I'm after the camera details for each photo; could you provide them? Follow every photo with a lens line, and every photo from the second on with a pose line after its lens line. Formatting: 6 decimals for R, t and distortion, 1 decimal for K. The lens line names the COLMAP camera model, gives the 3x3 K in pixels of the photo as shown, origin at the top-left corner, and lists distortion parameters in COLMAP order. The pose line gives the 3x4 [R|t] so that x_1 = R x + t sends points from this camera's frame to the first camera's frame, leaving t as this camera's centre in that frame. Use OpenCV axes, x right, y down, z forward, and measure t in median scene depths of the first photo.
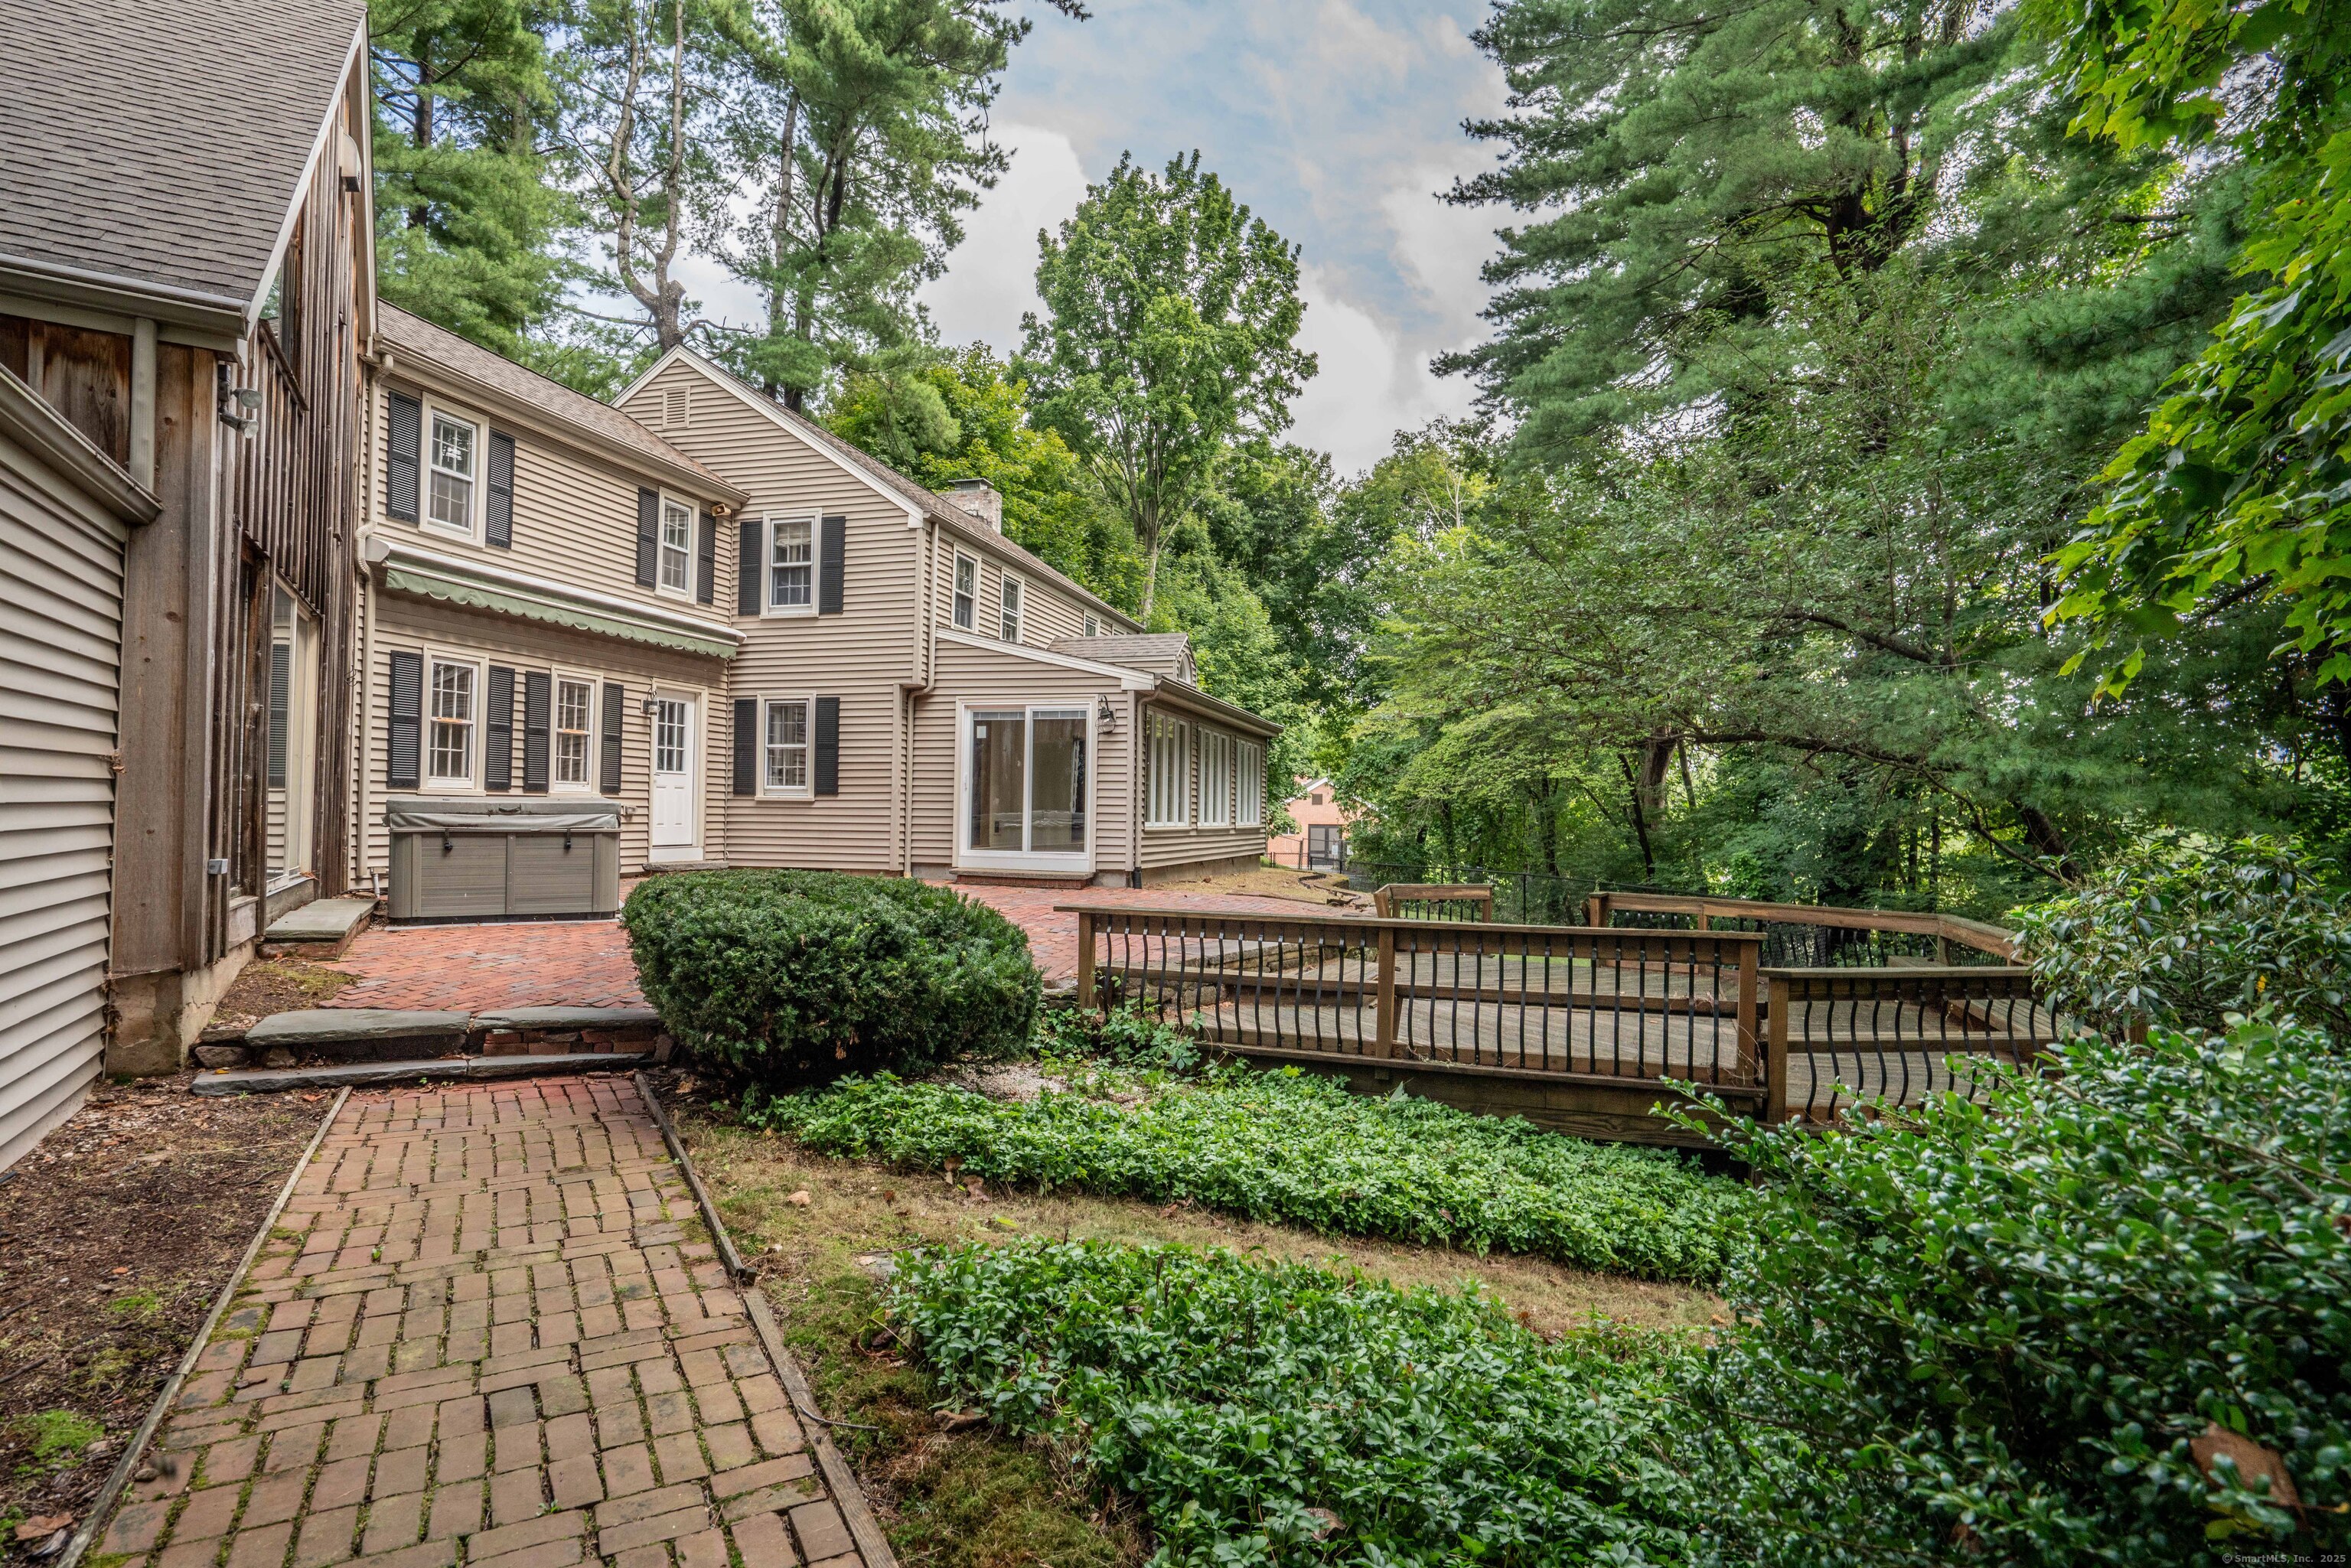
lens RADIAL K [[1324.0, 0, 1113.1], [0, 1324.0, 775.5], [0, 0, 1]] dist [0.162813, -0.000009]
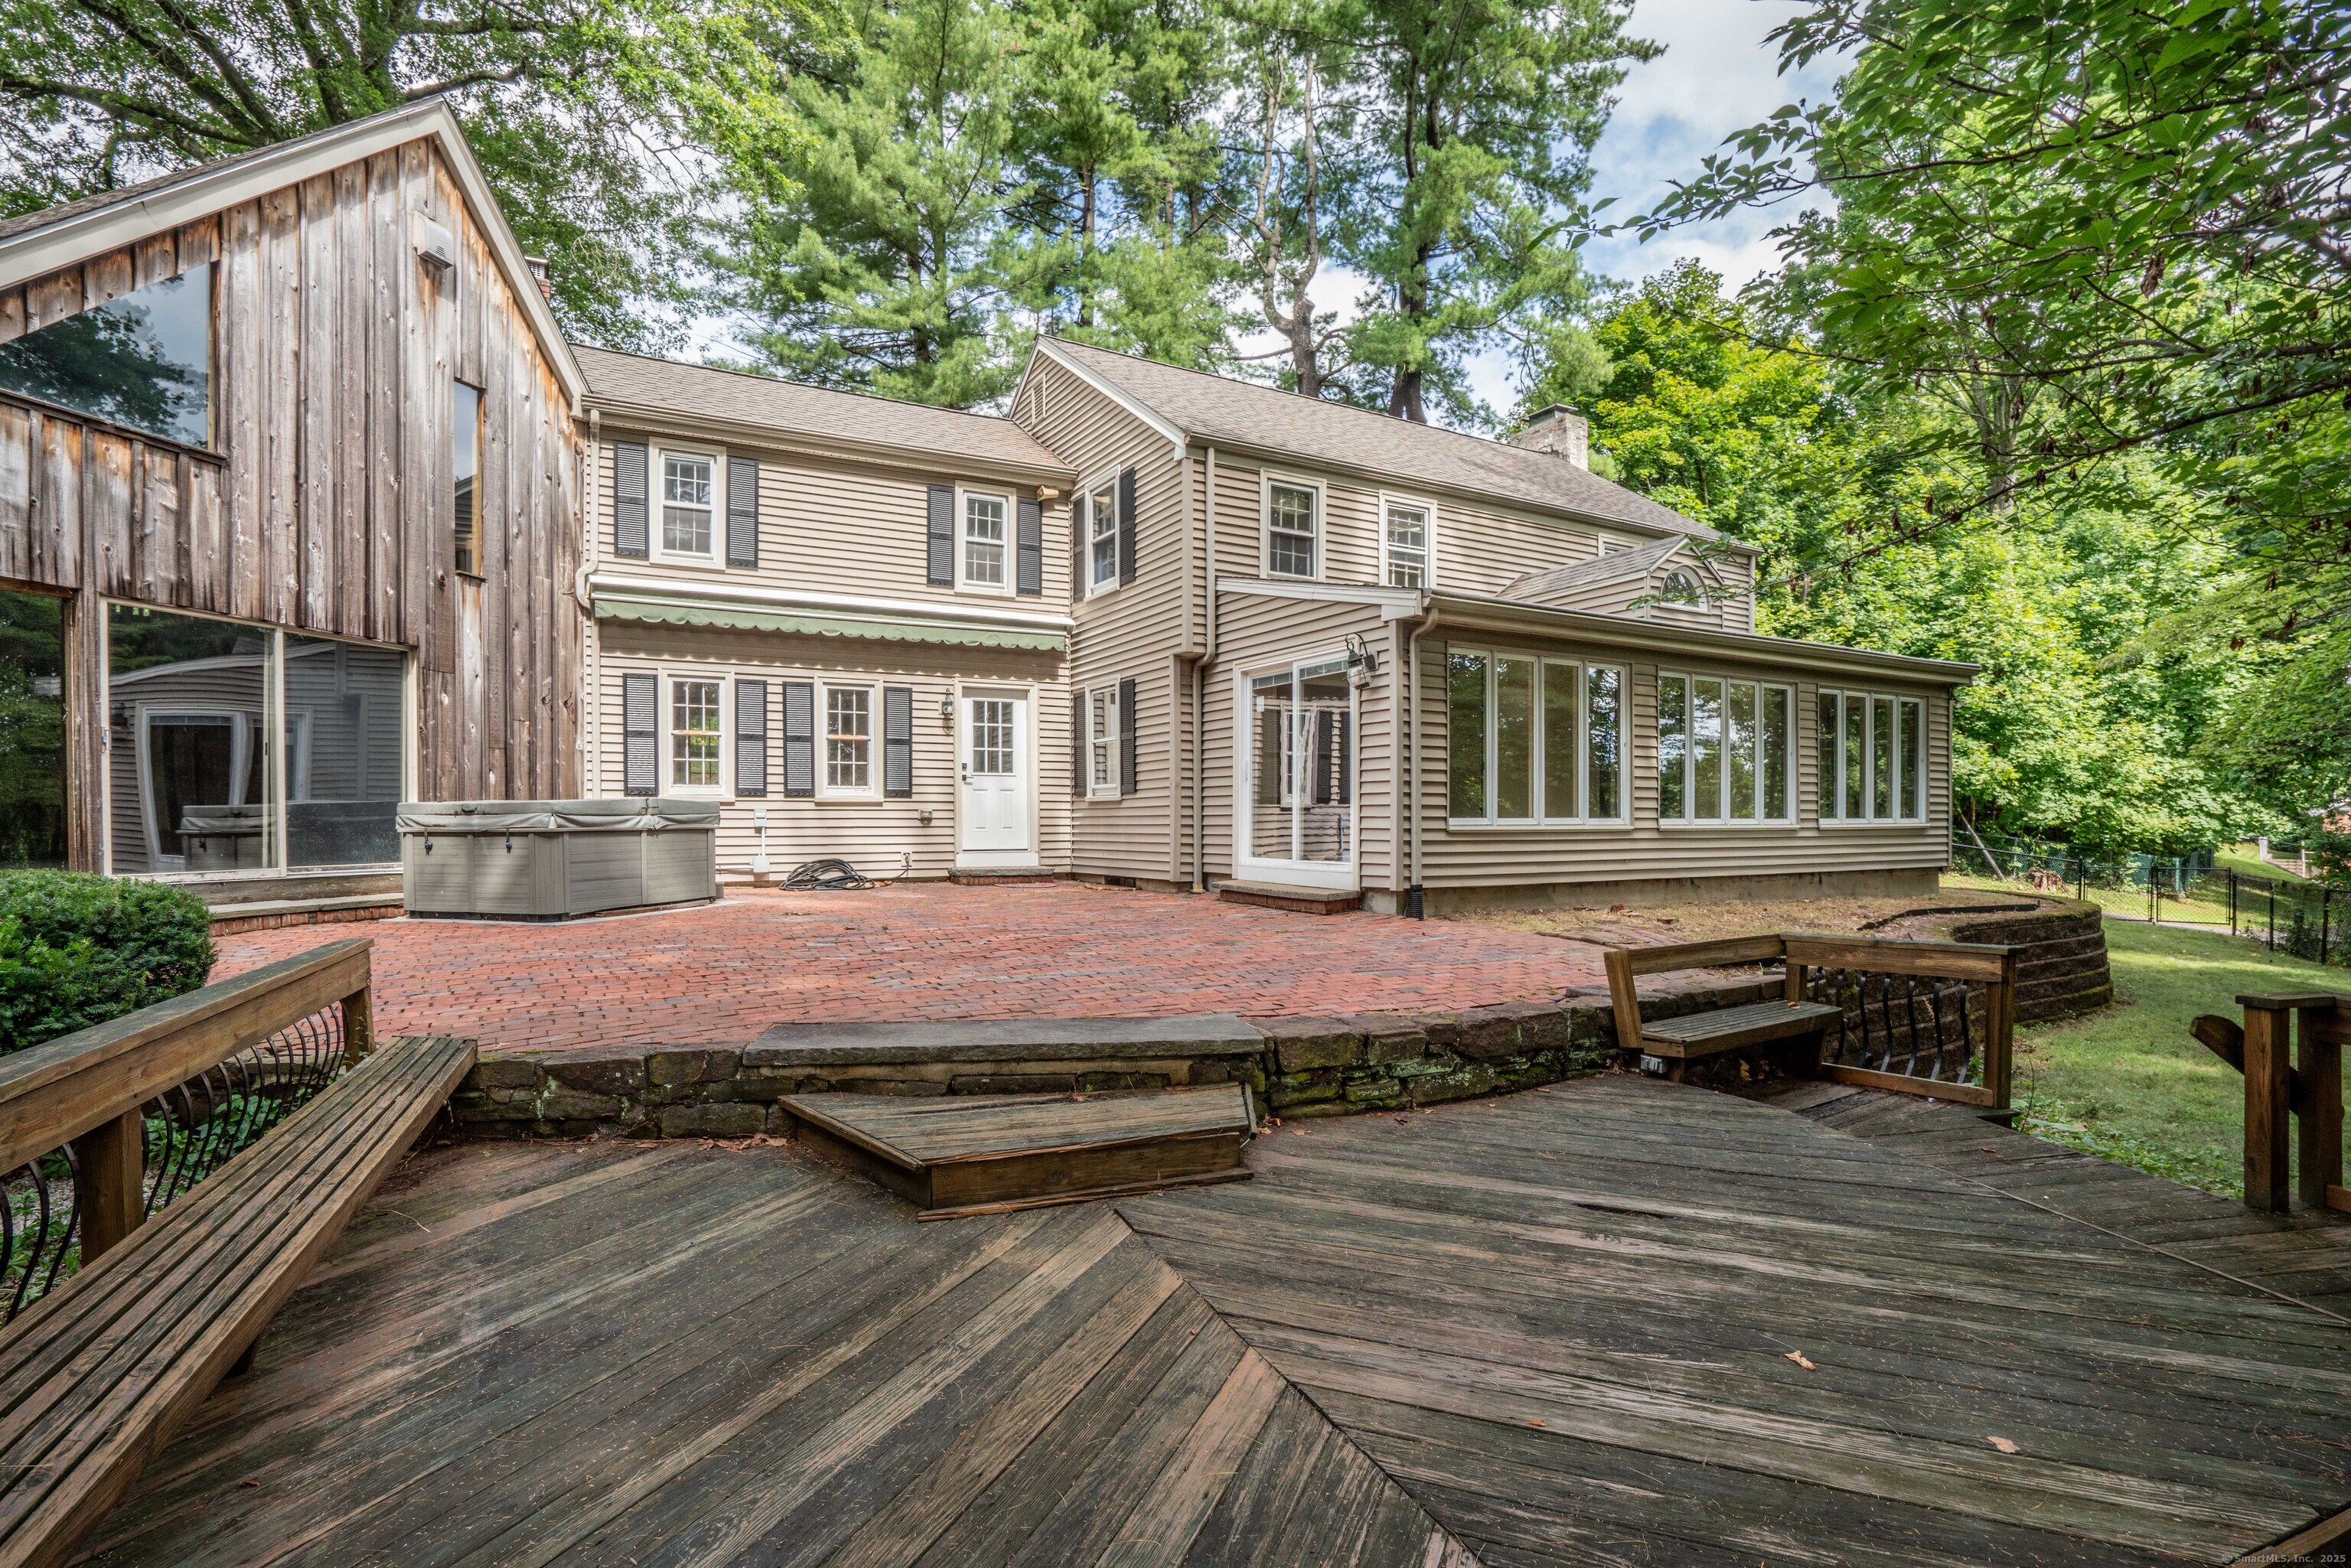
lens RADIAL K [[1139.5, 0, 1183.6], [0, 1139.5, 834.0], [0, 0, 1]] dist [-0.001008, 0.000313]
pose [[0.696881, -0.008826, -0.717133, 0.368965], [0.032899, 0.999265, 0.019672, 0.030014], [0.716432, -0.037302, 0.696659, 0.546761]]
